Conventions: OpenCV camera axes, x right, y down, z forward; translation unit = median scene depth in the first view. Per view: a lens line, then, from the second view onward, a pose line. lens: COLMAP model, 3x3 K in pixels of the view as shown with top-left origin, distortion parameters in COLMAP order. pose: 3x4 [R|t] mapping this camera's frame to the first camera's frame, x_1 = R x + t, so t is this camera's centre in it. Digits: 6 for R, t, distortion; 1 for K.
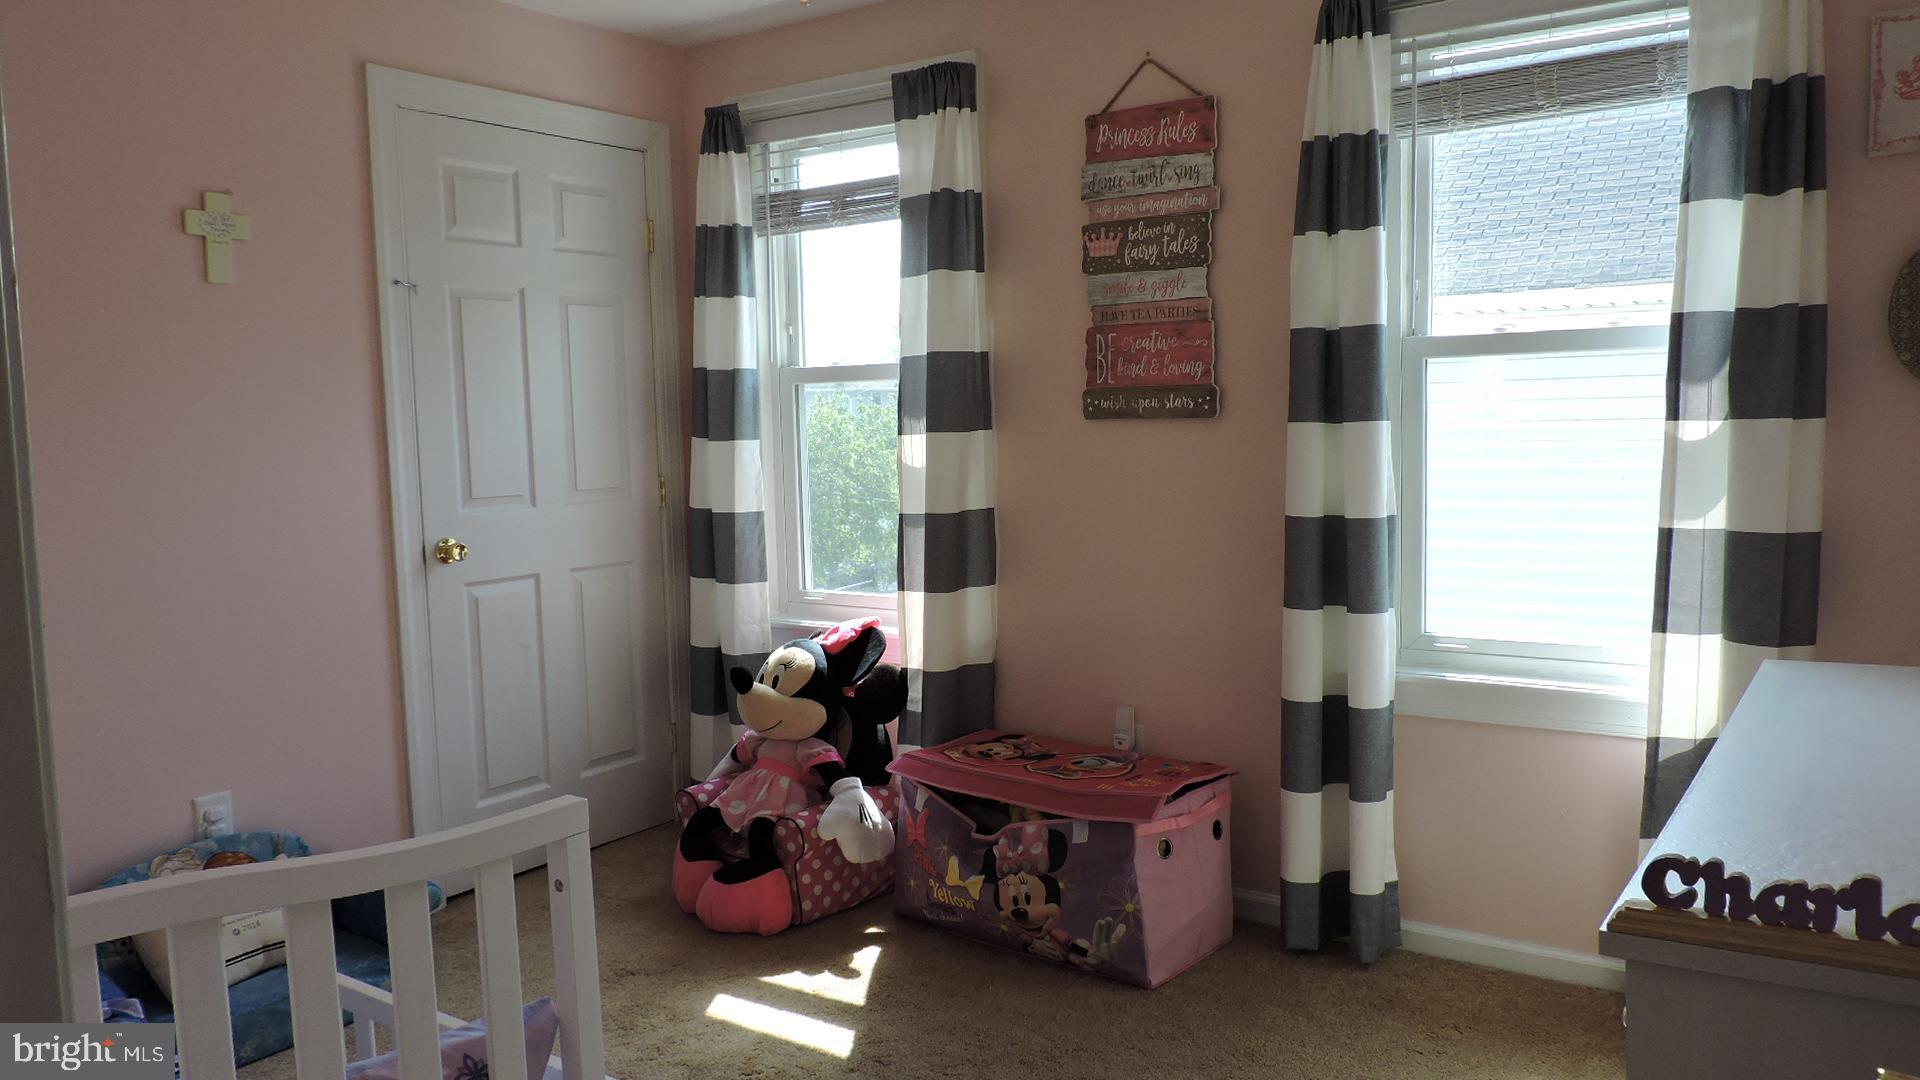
lens RADIAL K [[1345.0, 0, 962.0], [0, 1345.0, 540.7], [0, 0, 1]] dist [-0.024497, 0.001057]
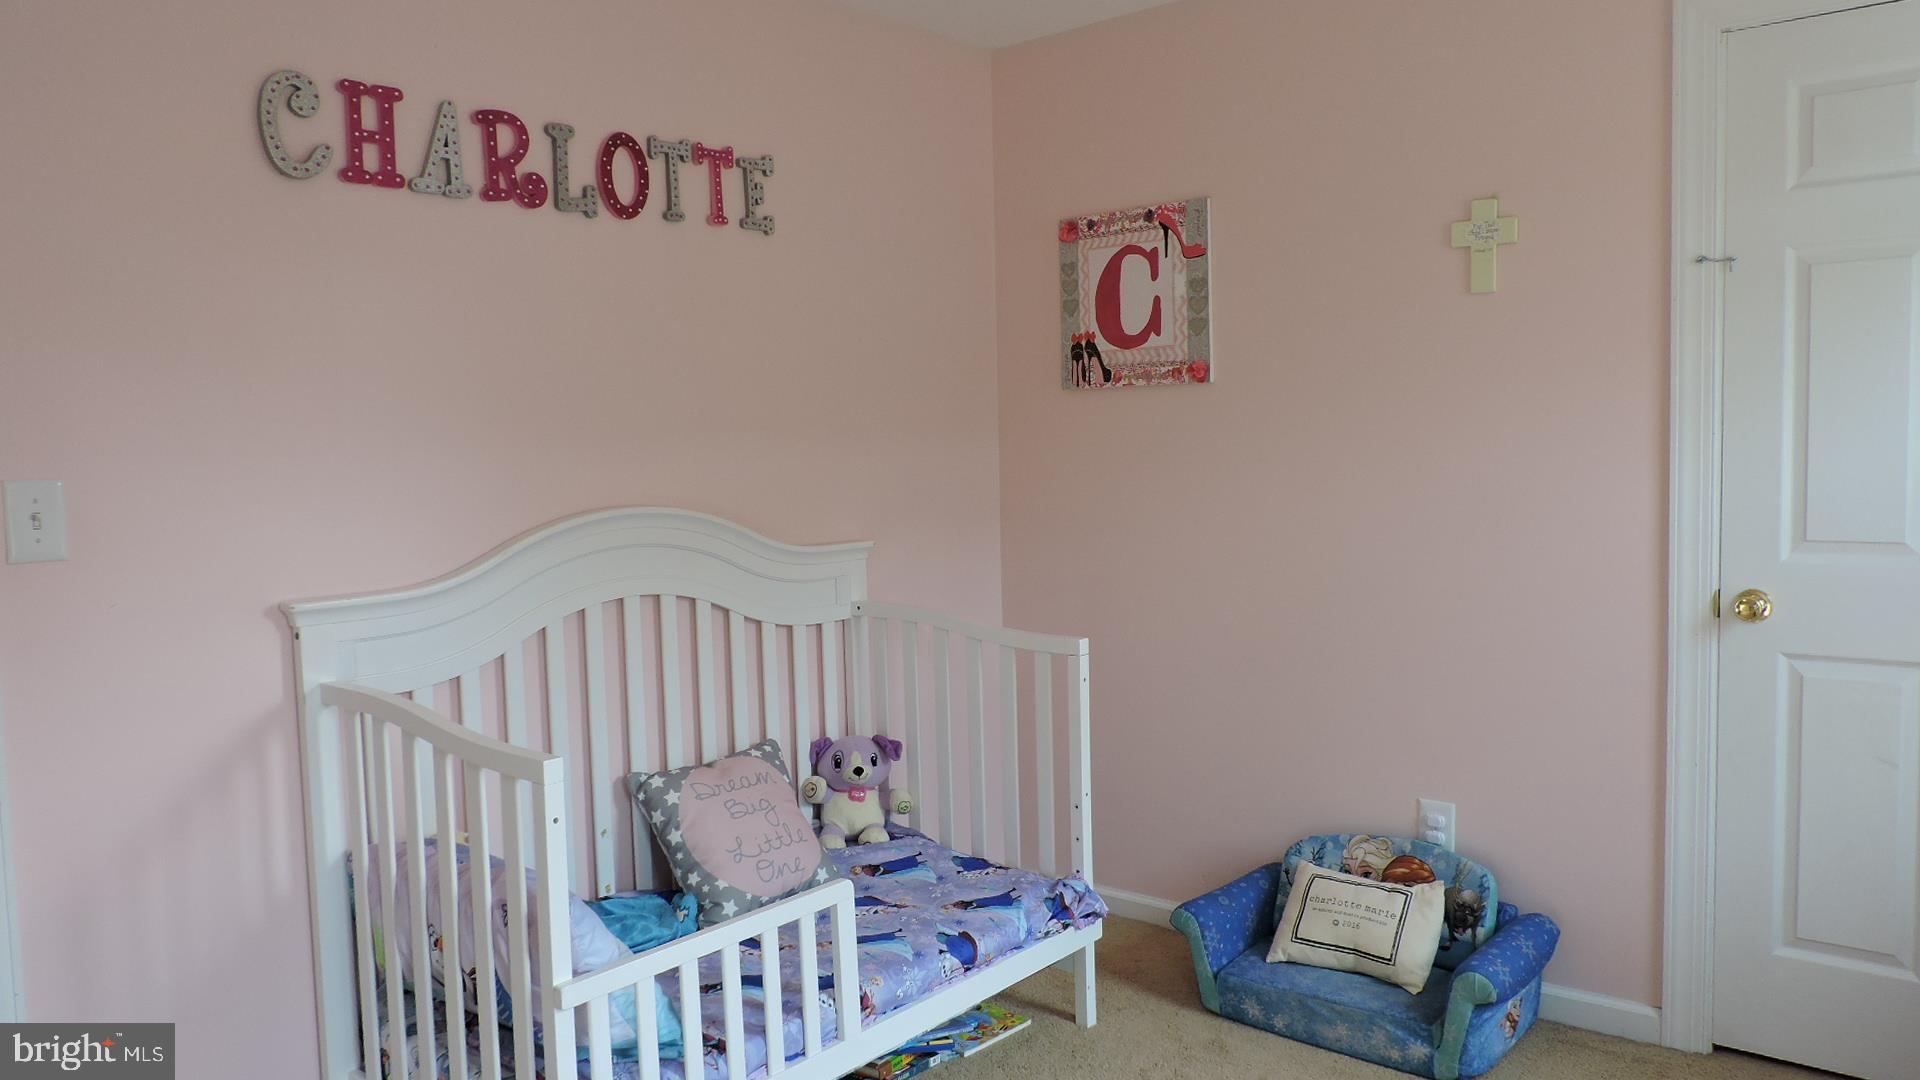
lens RADIAL K [[1345.0, 0, 960.8], [0, 1345.0, 541.1], [0, 0, 1]] dist [-0.024497, 0.001057]
pose [[-0.089365, 0.099464, -0.991020, 0.420717], [-0.068343, 0.992044, 0.105729, -0.081430], [0.993651, 0.077177, -0.081856, 0.645837]]
